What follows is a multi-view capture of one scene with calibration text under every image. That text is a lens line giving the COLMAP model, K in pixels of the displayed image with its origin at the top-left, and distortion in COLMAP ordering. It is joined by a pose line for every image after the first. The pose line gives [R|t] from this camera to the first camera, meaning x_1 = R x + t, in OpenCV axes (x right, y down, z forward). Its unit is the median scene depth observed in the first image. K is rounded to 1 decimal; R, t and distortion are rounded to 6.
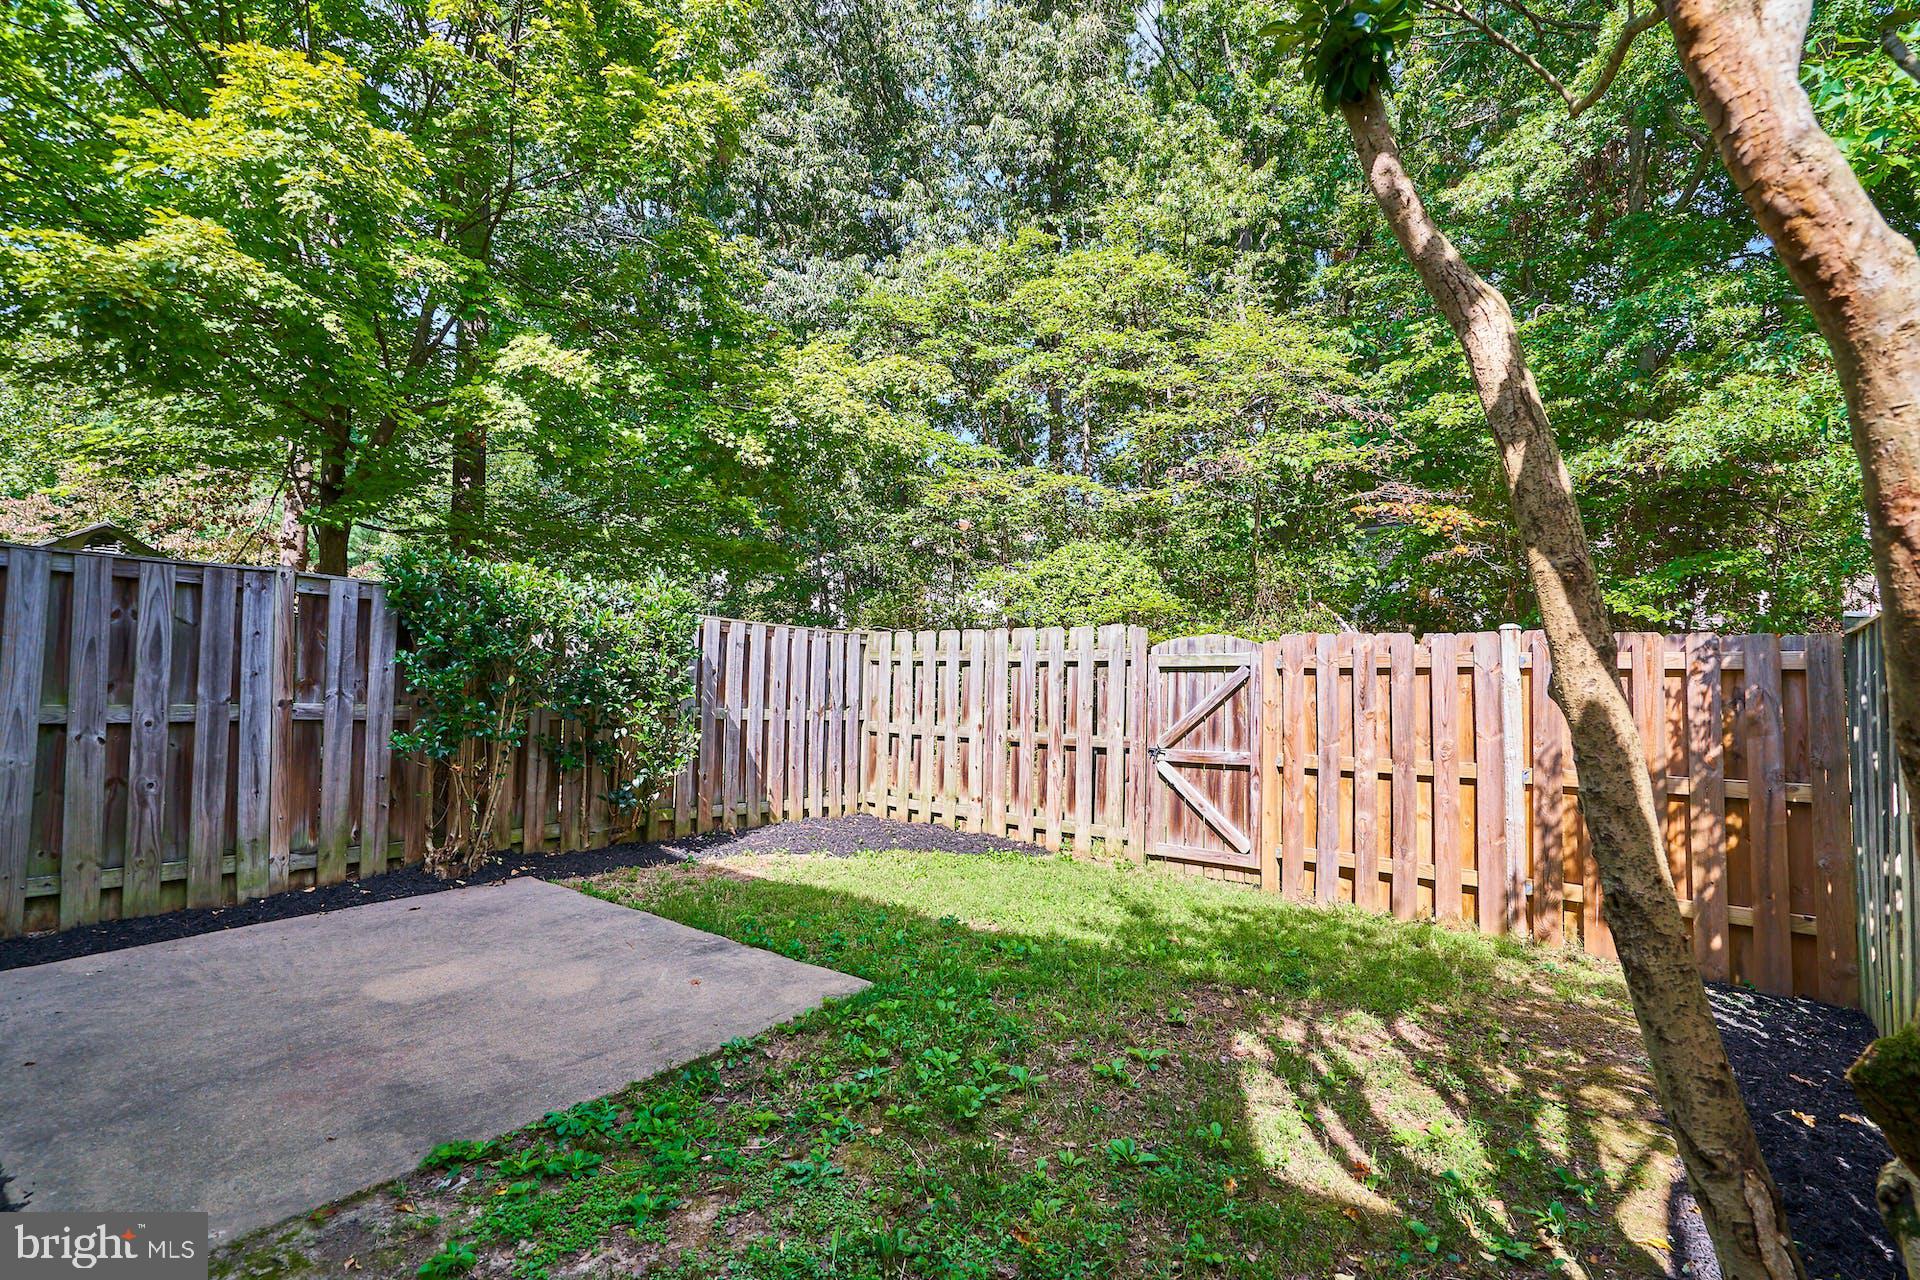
lens RADIAL K [[905.1, 0, 959.7], [0, 905.1, 653.3], [0, 0, 1]] dist [-0.000920, 0.000617]
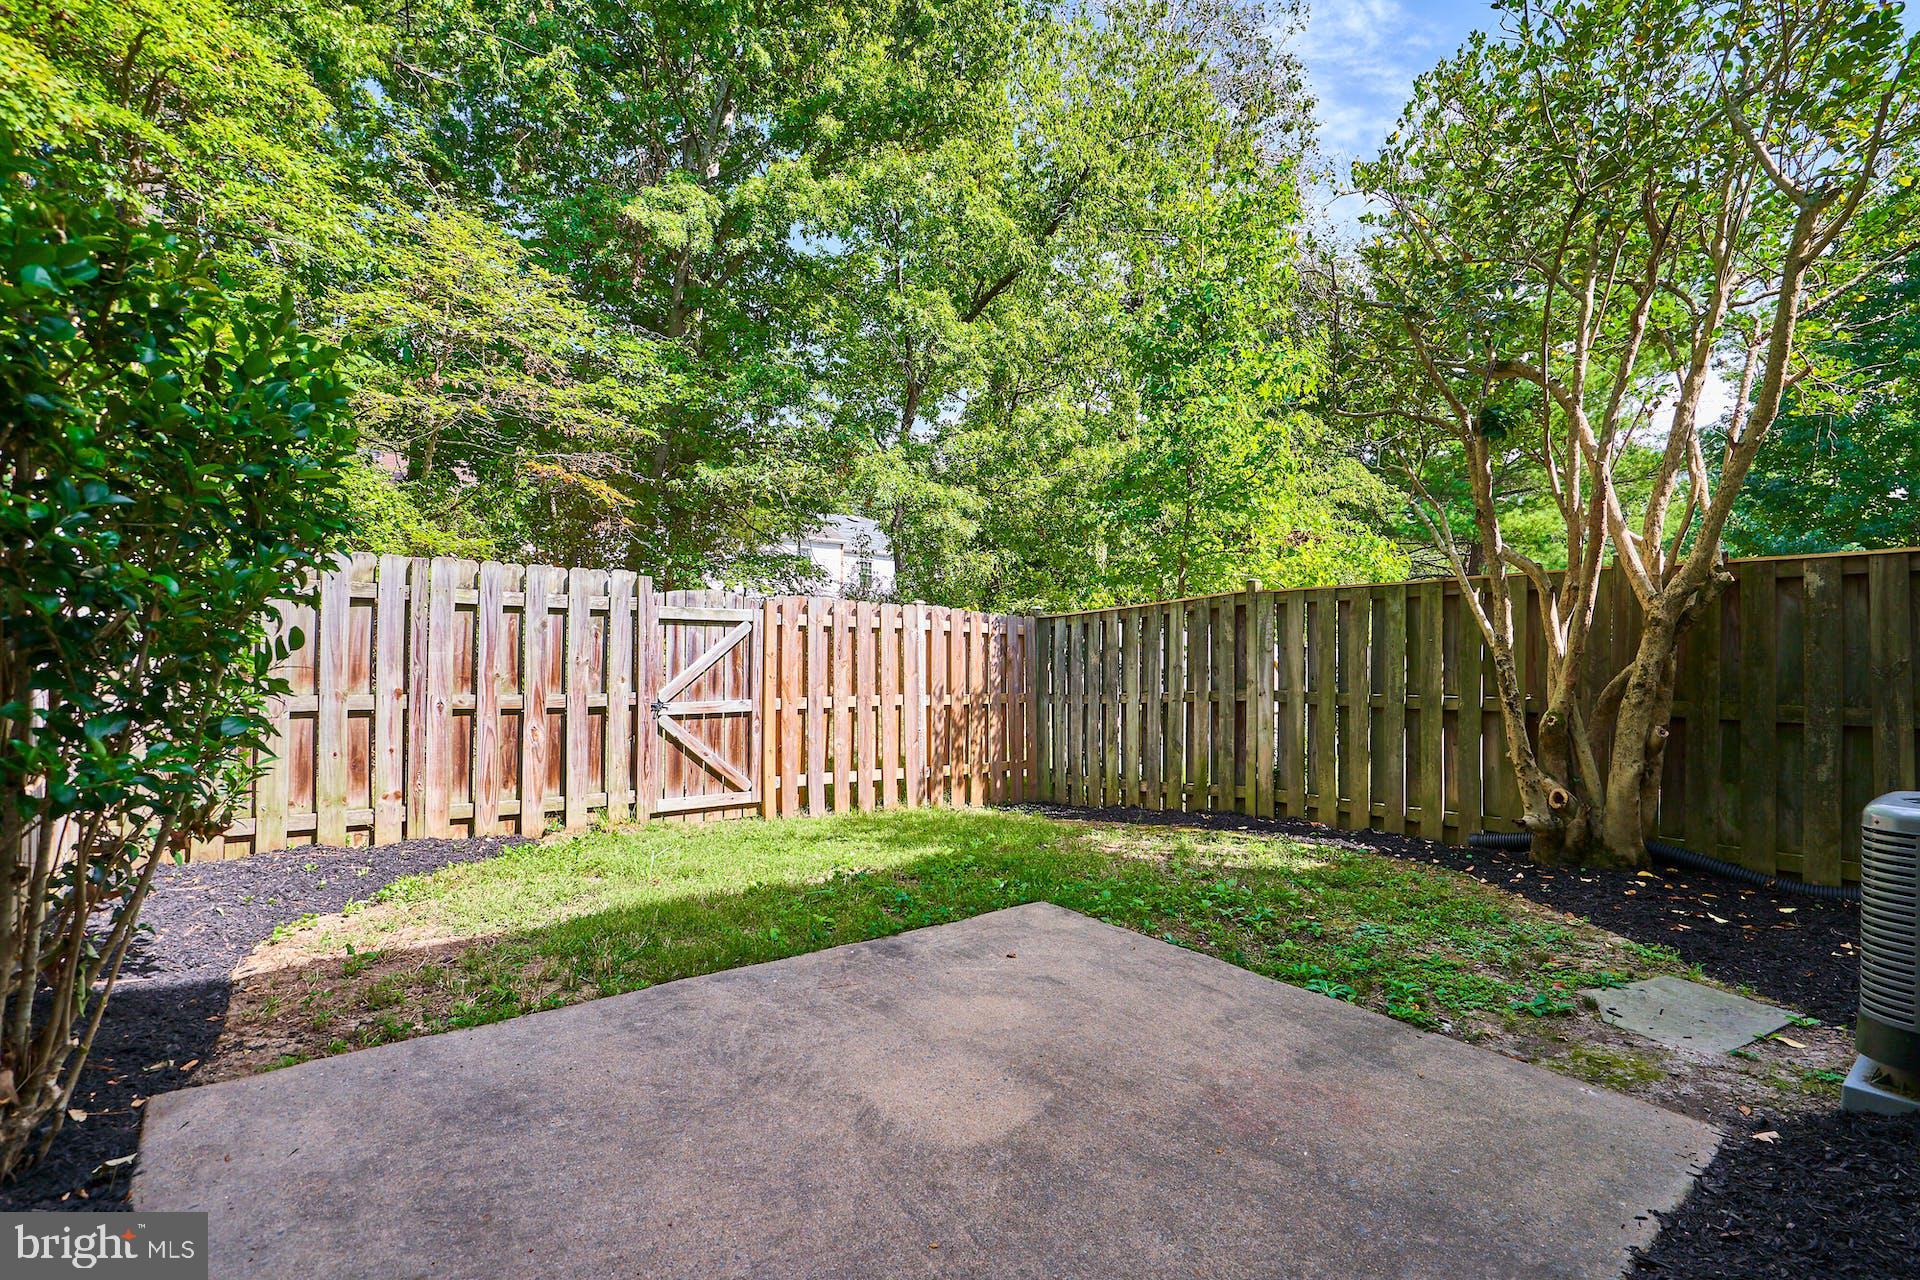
lens RADIAL K [[905.1, 0, 959.7], [0, 905.1, 653.3], [0, 0, 1]] dist [-0.000920, 0.000617]
pose [[0.198792, 0.001313, 0.980041, -0.701798], [-0.040306, 0.999164, 0.006837, 0.034260], [-0.979213, -0.040861, 0.198678, 0.521917]]
